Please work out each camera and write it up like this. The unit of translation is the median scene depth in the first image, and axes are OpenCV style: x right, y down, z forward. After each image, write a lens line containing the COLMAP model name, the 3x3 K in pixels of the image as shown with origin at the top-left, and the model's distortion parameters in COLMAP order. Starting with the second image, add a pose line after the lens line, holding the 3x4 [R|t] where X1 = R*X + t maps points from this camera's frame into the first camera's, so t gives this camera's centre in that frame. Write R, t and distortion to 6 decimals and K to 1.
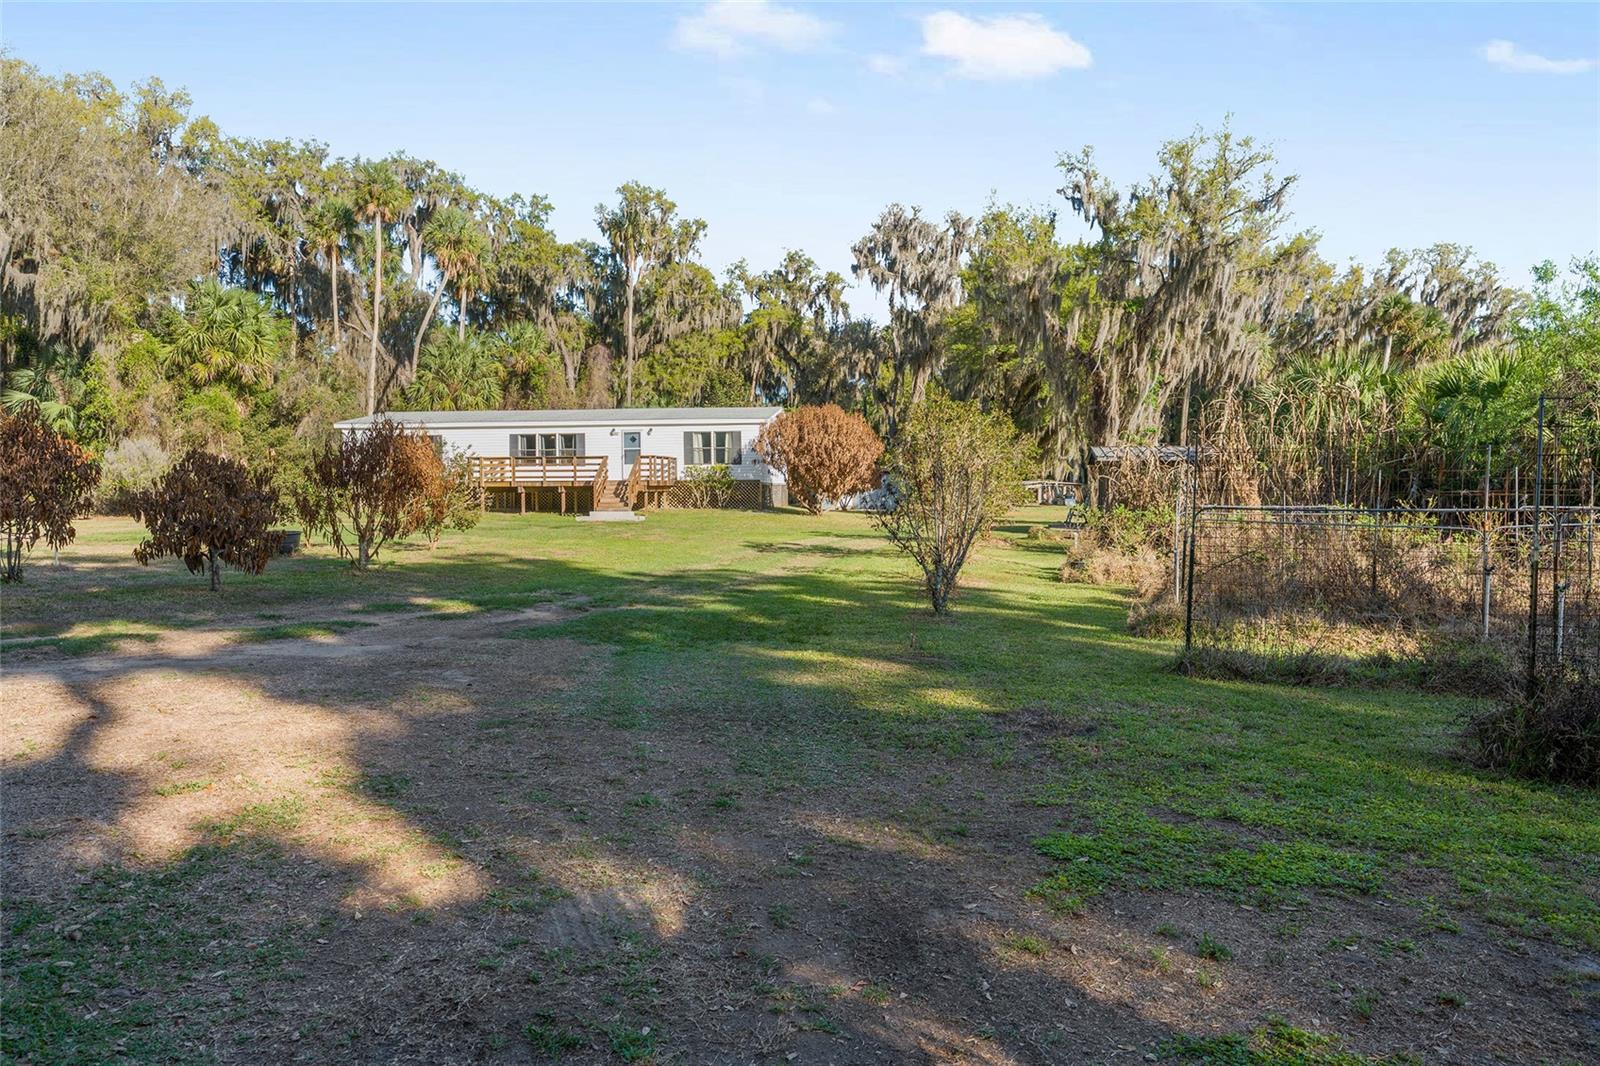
lens RADIAL K [[1065.4, 0, 810.4], [0, 1065.4, 533.8], [0, 0, 1]] dist [0.001932, 0.002836]
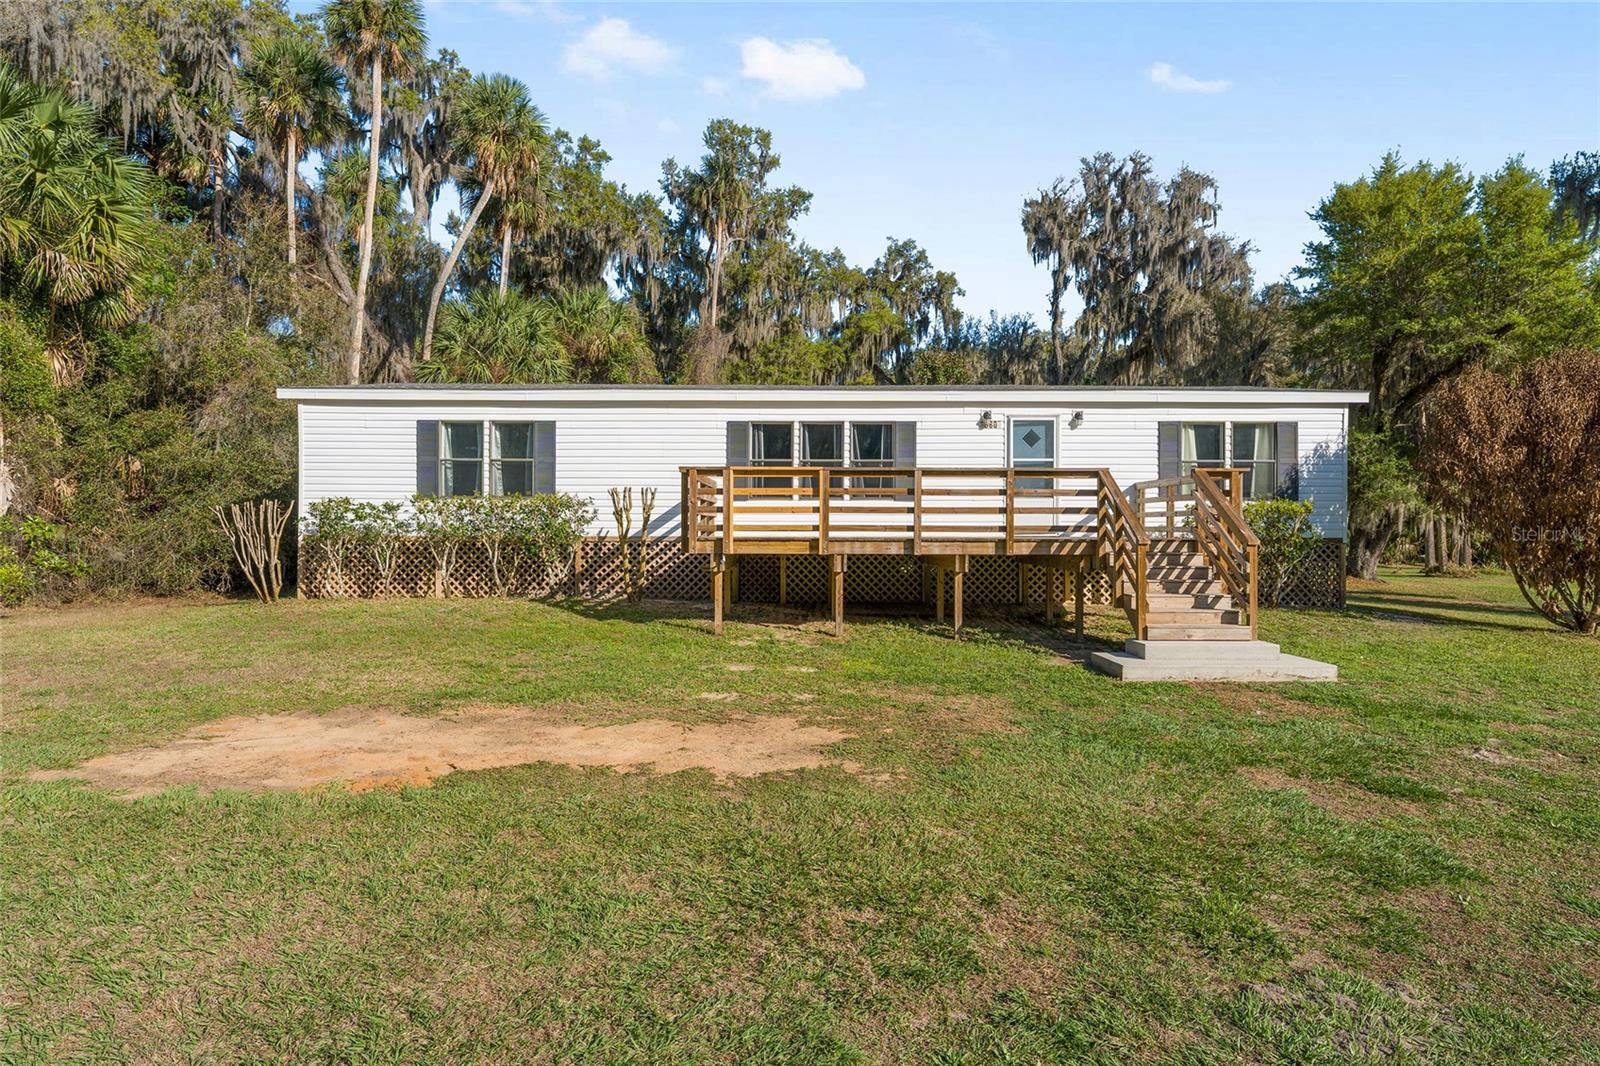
lens RADIAL K [[886.1, 0, 804.1], [0, 886.1, 528.3], [0, 0, 1]] dist [0.003363, -0.001029]
pose [[0.994196, 0.009996, 0.107118, -0.200380], [-0.004934, 0.998863, -0.047417, -0.025018], [-0.107470, 0.046613, 0.993115, 0.456566]]
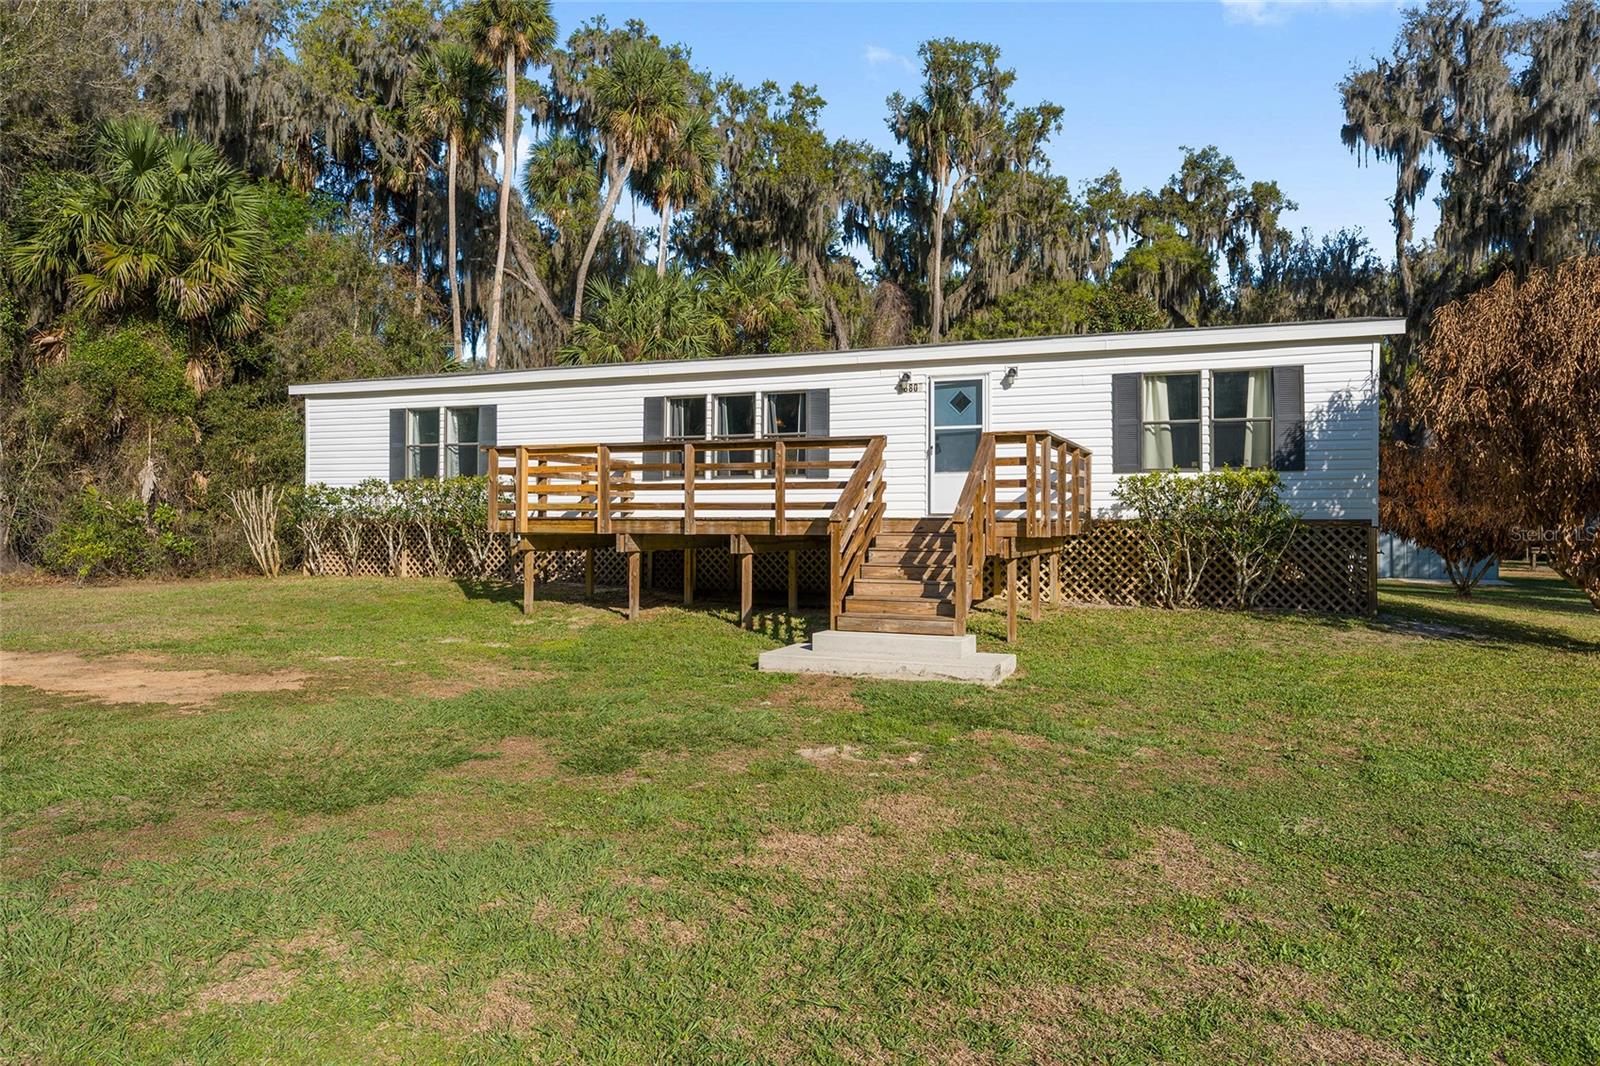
lens RADIAL K [[1065.4, 0, 806.6], [0, 1065.4, 510.5], [0, 0, 1]] dist [0.001932, 0.002836]
pose [[0.961497, 0.007478, -0.274712, -0.081018], [-0.022559, 0.998404, -0.051780, -0.022867], [0.273886, 0.055984, 0.960131, 0.445264]]
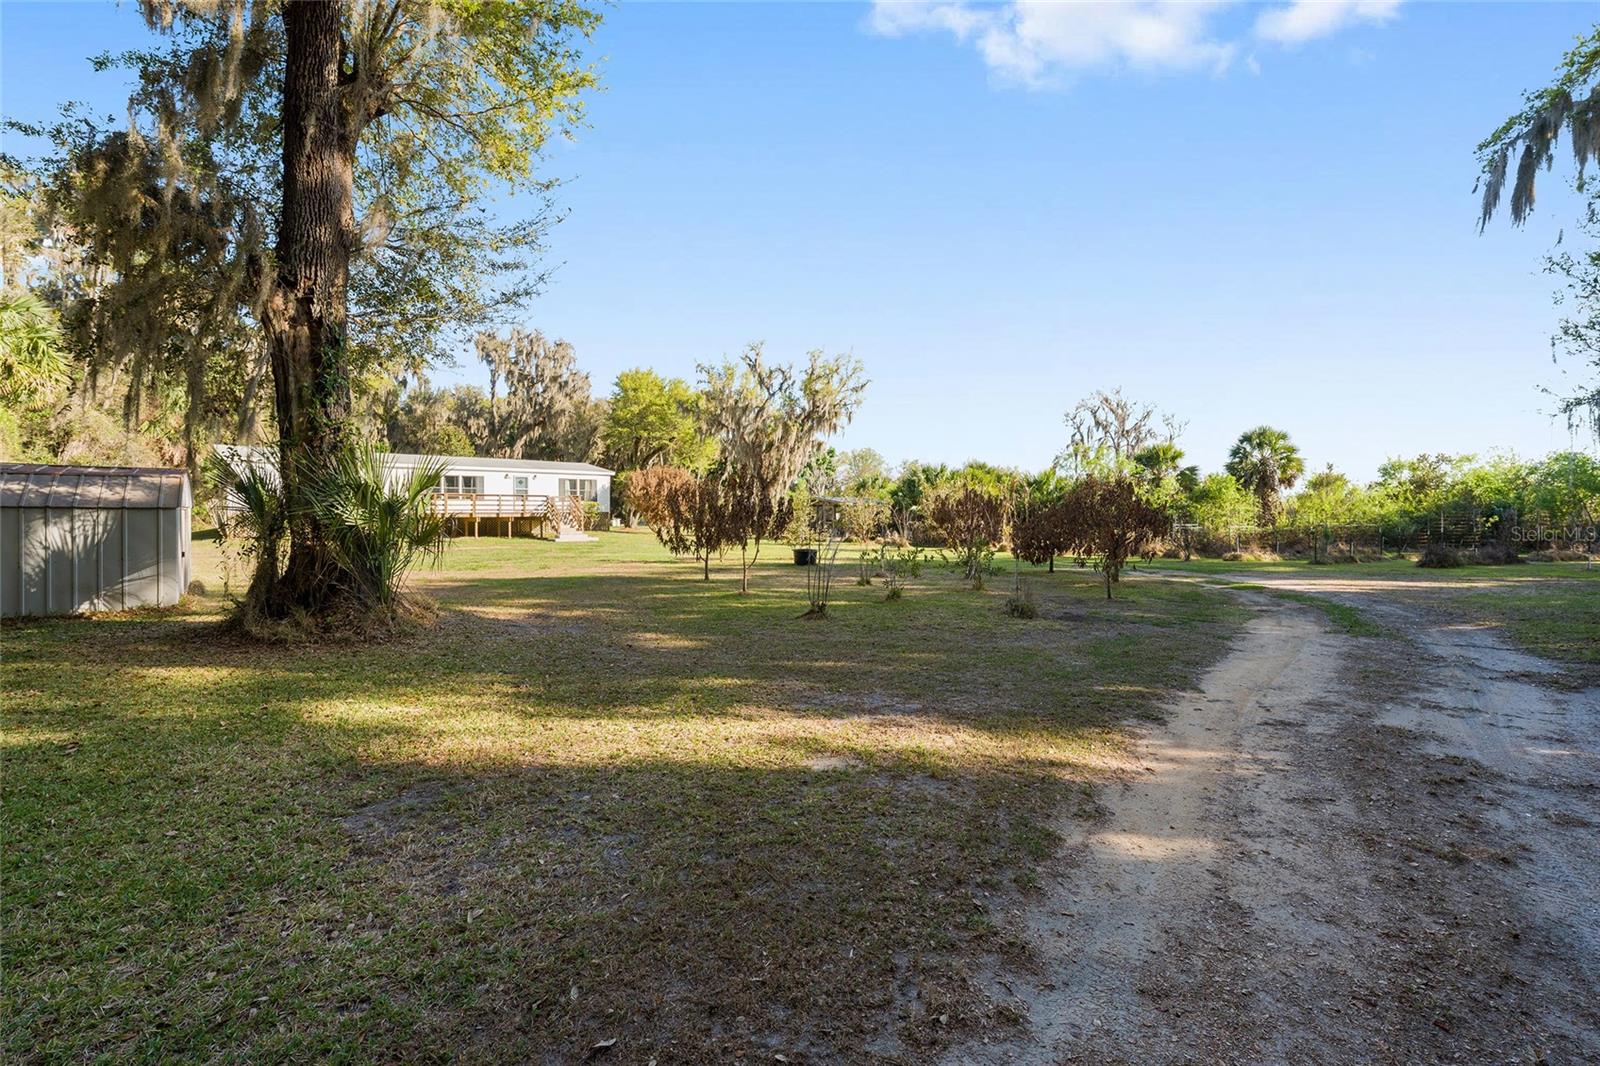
lens RADIAL K [[659.6, 0, 808.1], [0, 659.6, 527.8], [0, 0, 1]] dist [-0.002427, -0.000517]
pose [[0.639754, -0.016453, 0.768404, -0.400424], [0.031608, 0.999488, -0.004915, -0.009671], [-0.767930, 0.027432, 0.639946, 0.118693]]
